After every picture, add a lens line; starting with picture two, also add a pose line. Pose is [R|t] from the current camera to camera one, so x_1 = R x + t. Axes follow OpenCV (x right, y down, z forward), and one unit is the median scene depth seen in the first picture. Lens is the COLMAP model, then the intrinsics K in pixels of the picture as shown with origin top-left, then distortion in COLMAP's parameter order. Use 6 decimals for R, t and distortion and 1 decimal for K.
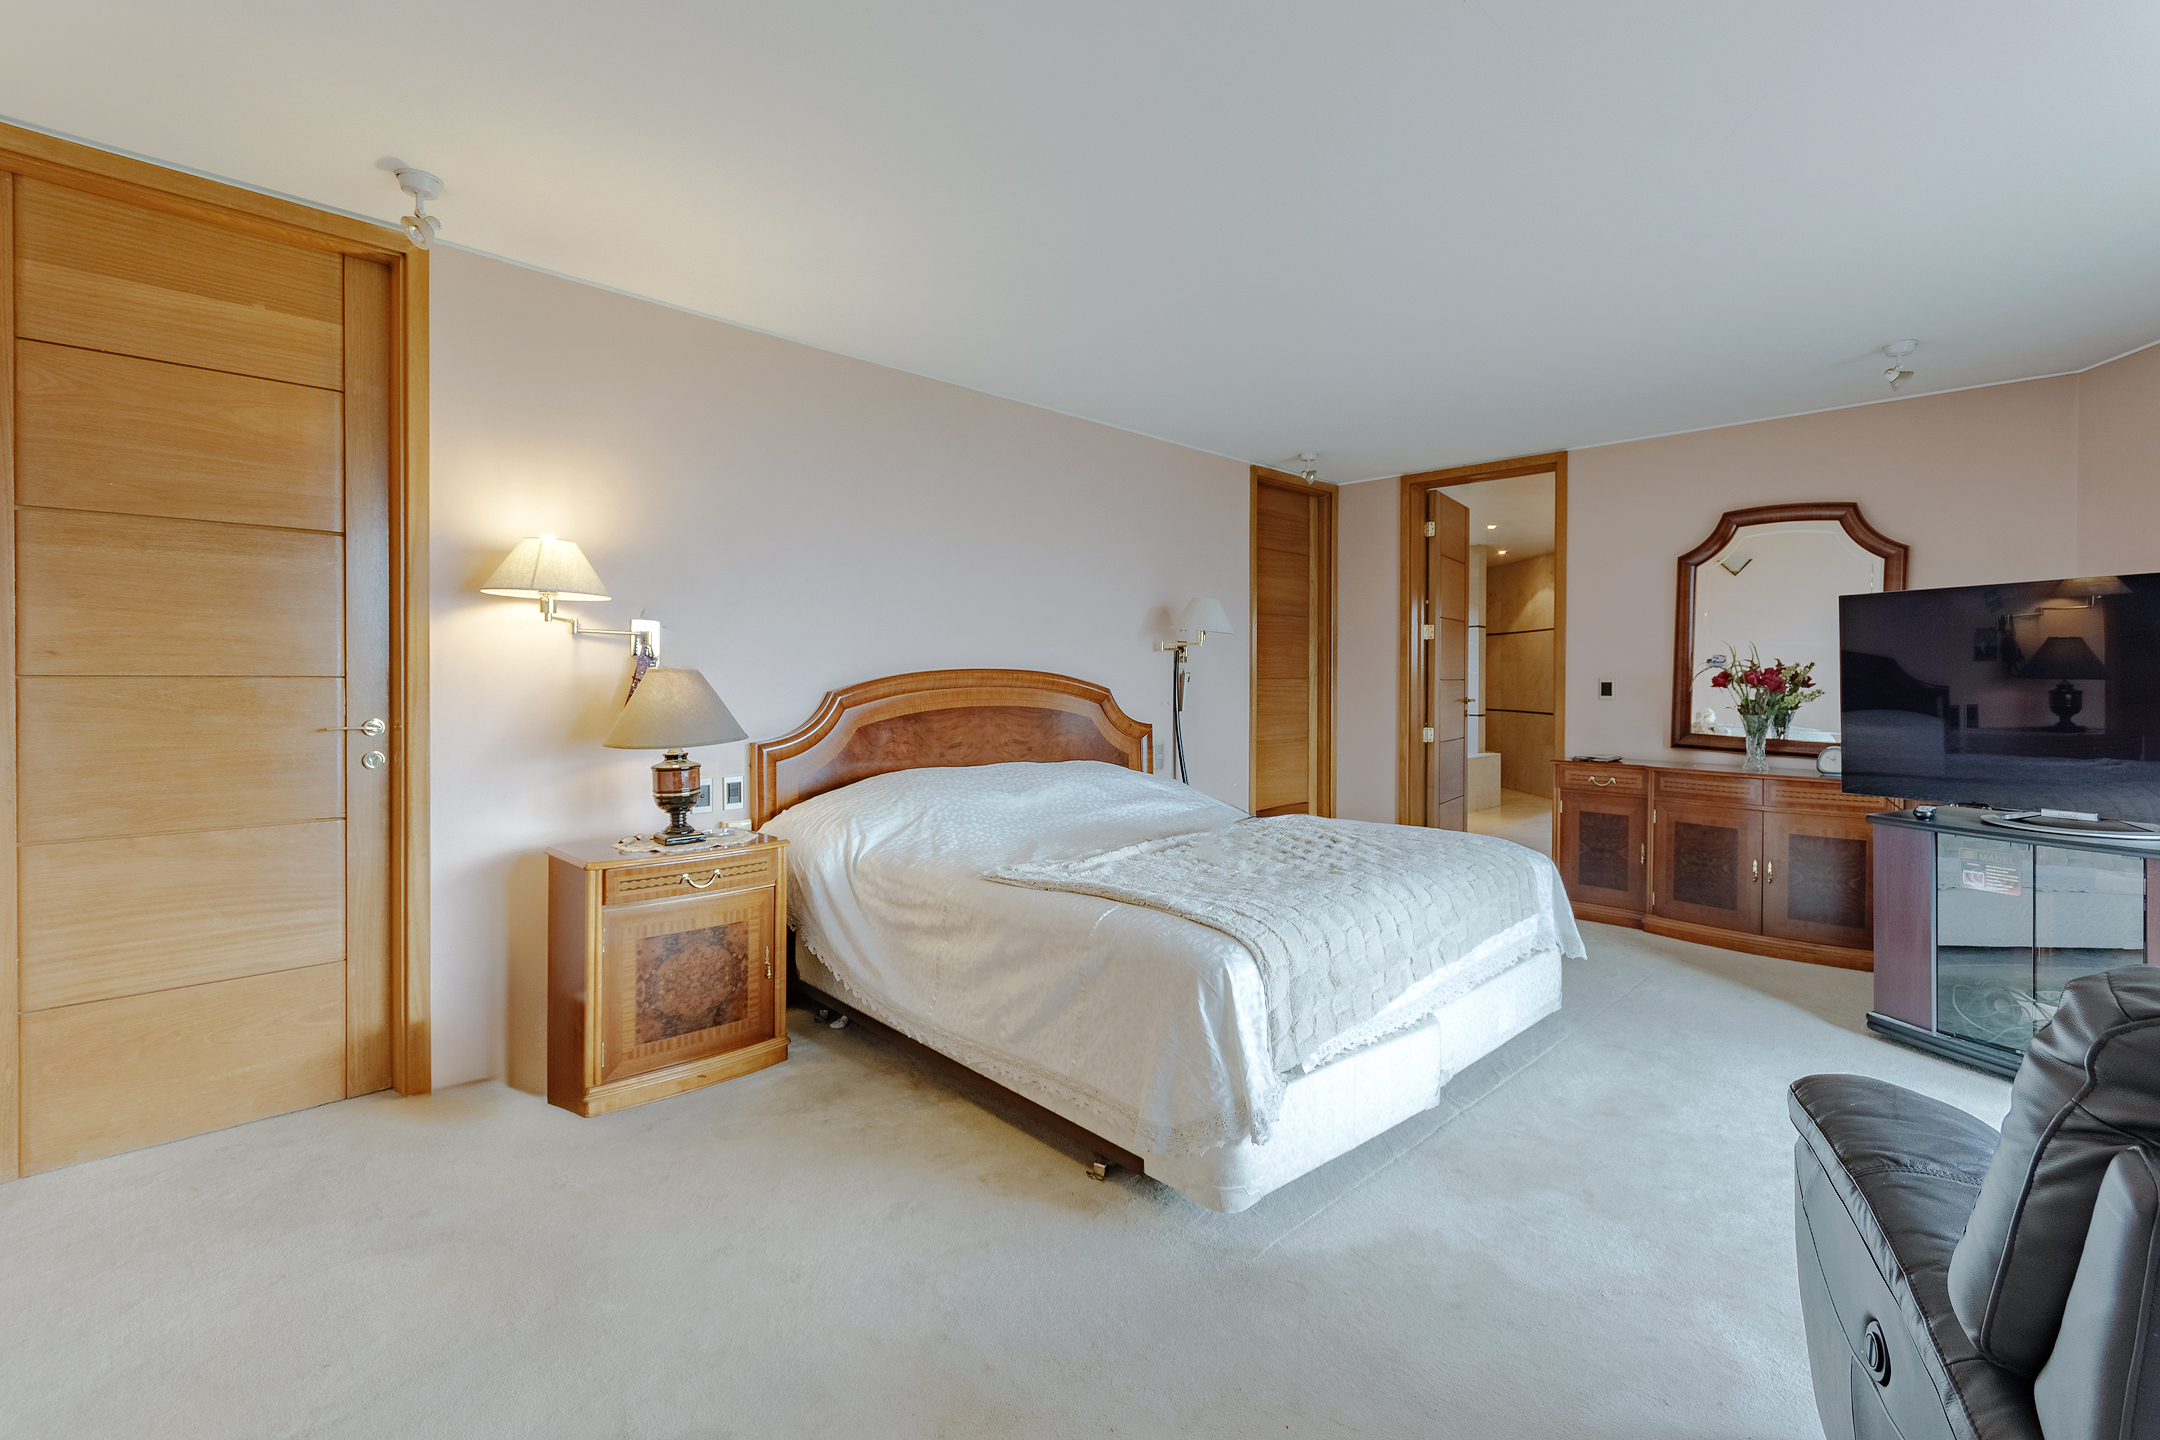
lens RADIAL K [[980.4, 0, 1093.4], [0, 980.4, 684.8], [0, 0, 1]] dist [0.003757, 0.000118]
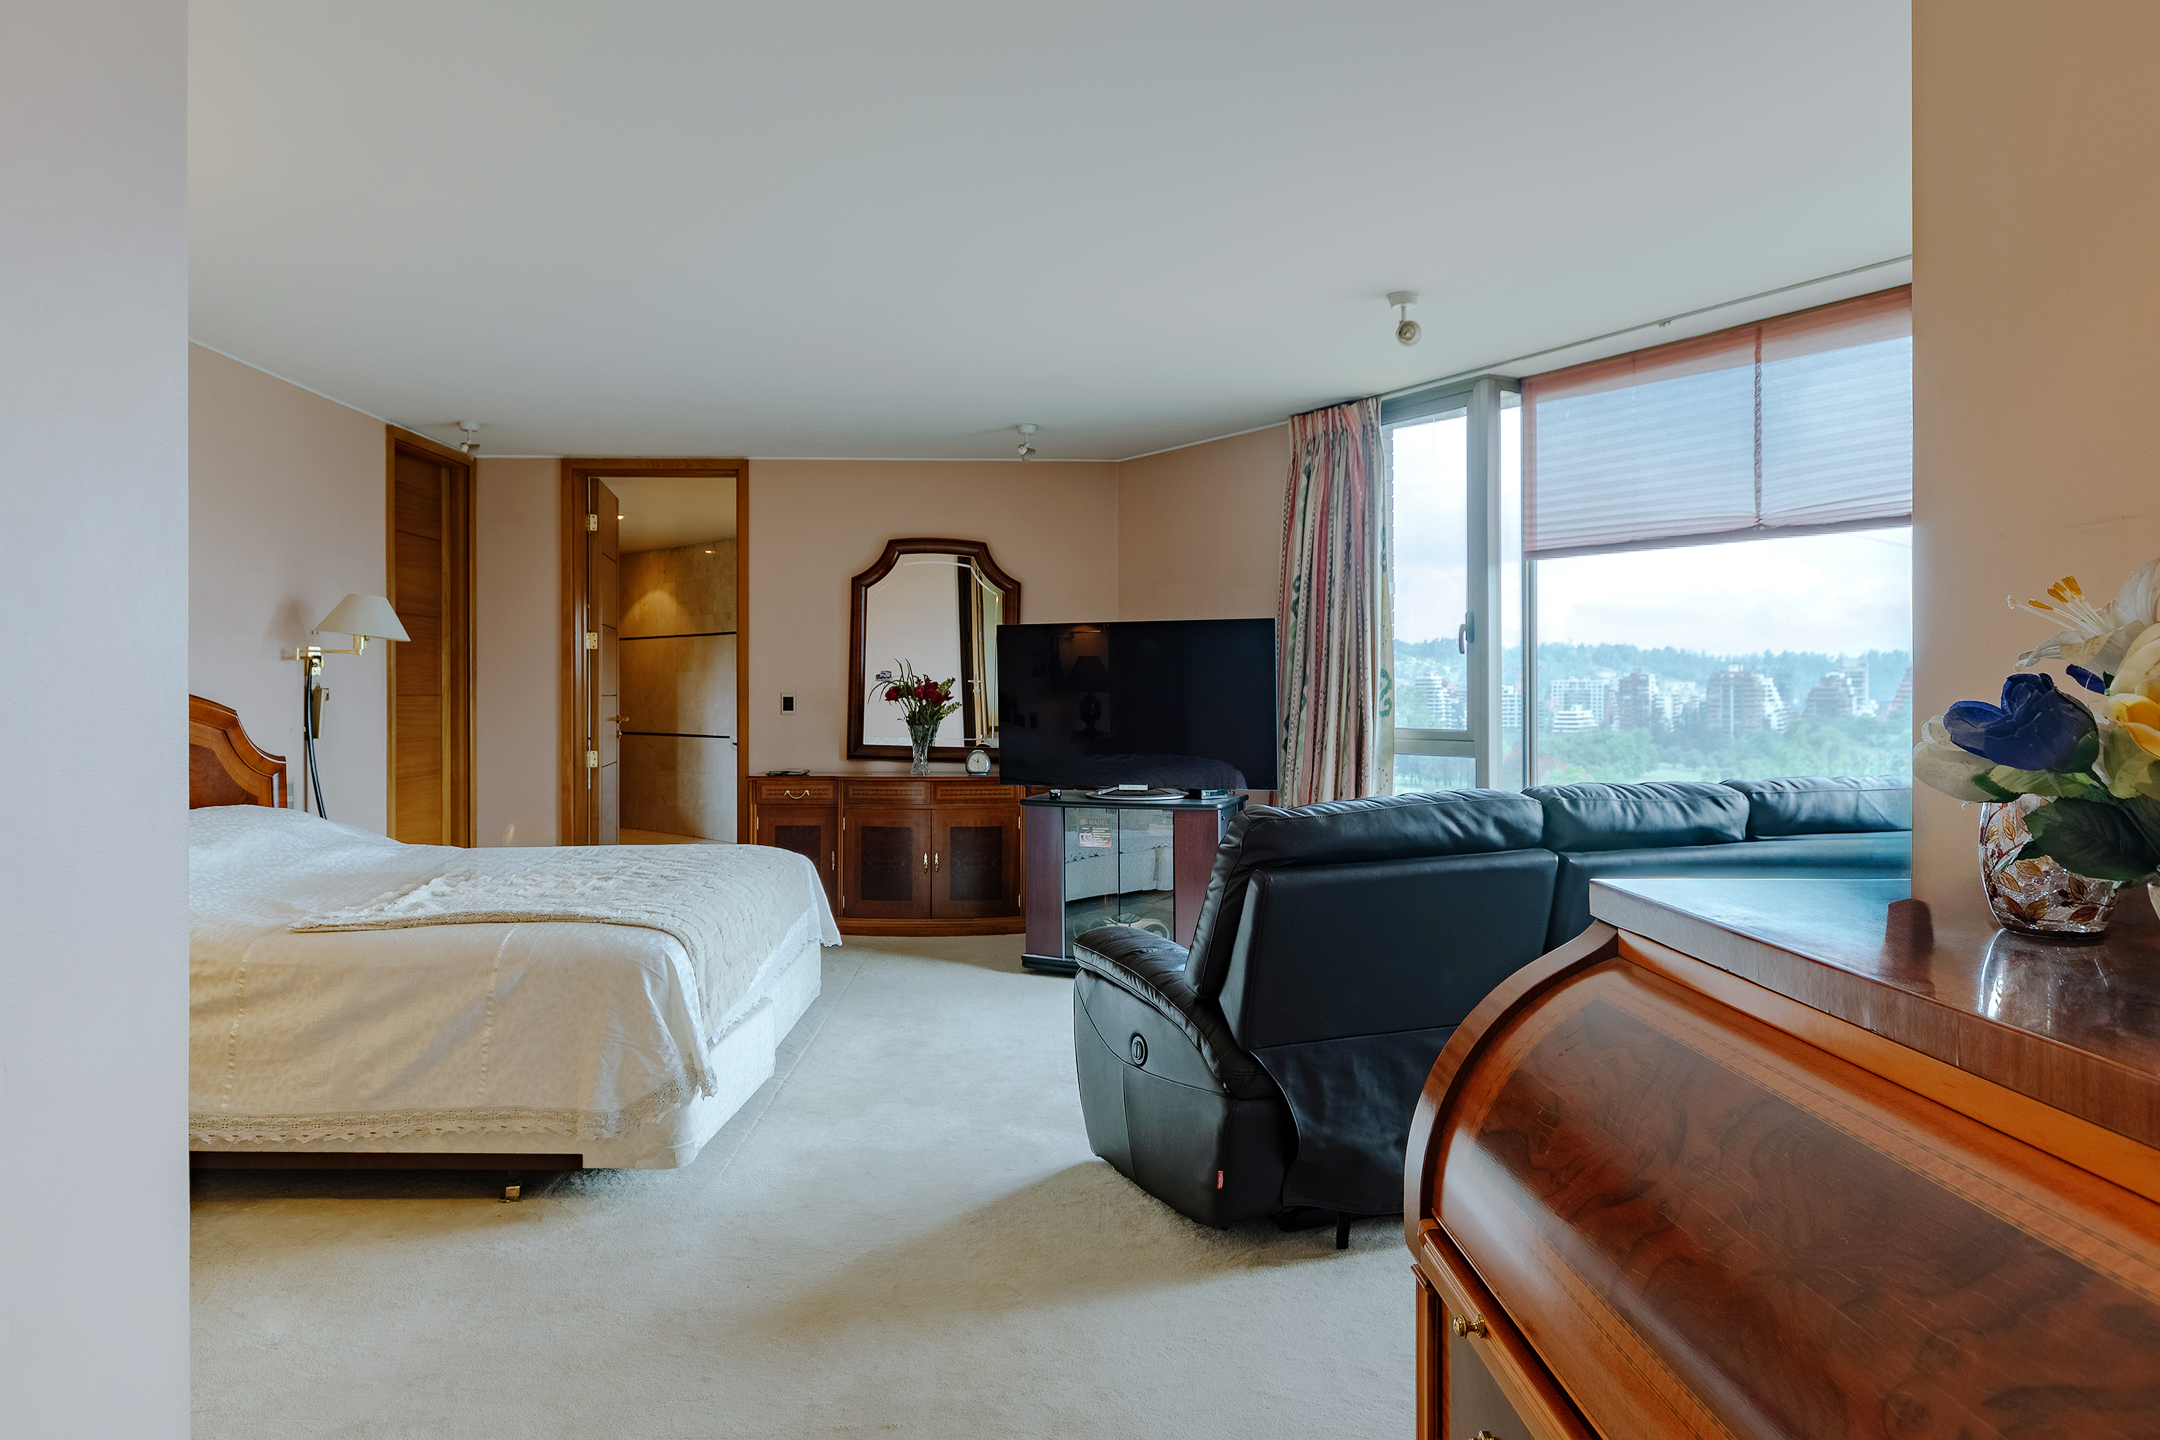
lens RADIAL K [[1340.1, 0, 1086.4], [0, 1340.1, 696.7], [0, 0, 1]] dist [-0.000800, -0.000318]
pose [[0.686975, -0.006432, 0.726652, -0.391996], [0.009876, 0.999951, -0.000486, 0.001079], [-0.726614, 0.007511, 0.687005, -0.239636]]
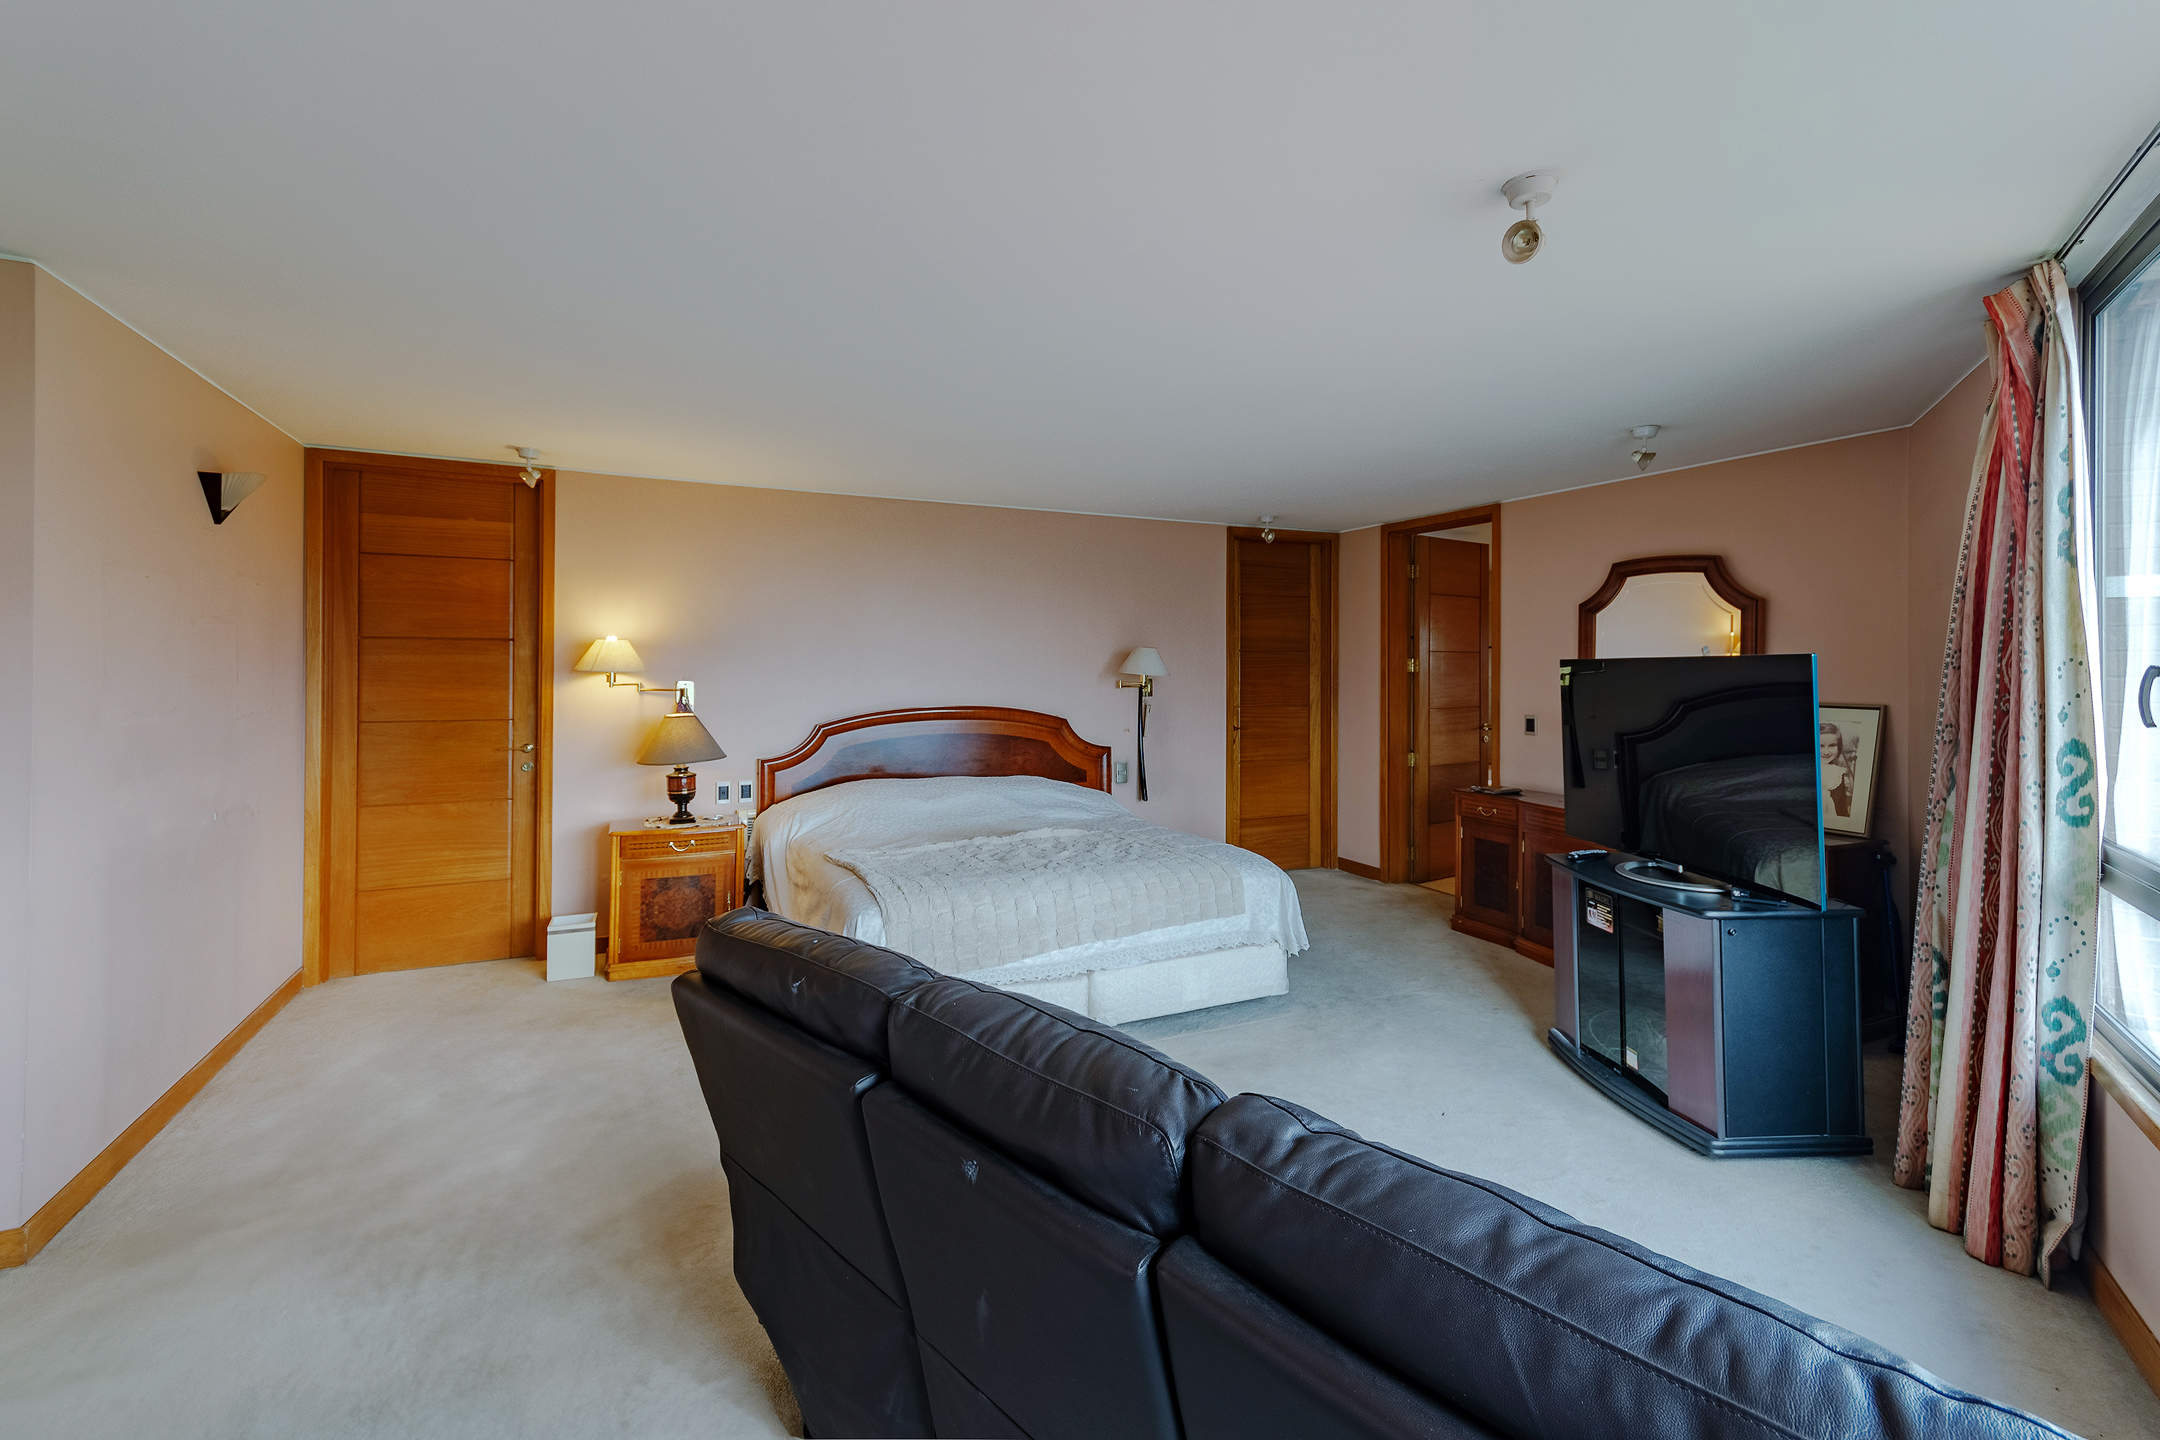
lens RADIAL K [[955.9, 0, 1071.3], [0, 955.9, 668.9], [0, 0, 1]] dist [0.021117, 0.000081]
pose [[0.941902, 0.000644, -0.335888, 0.605625], [-0.004045, 0.999947, -0.009426, -0.068221], [0.335864, 0.010237, 0.941855, -0.235939]]
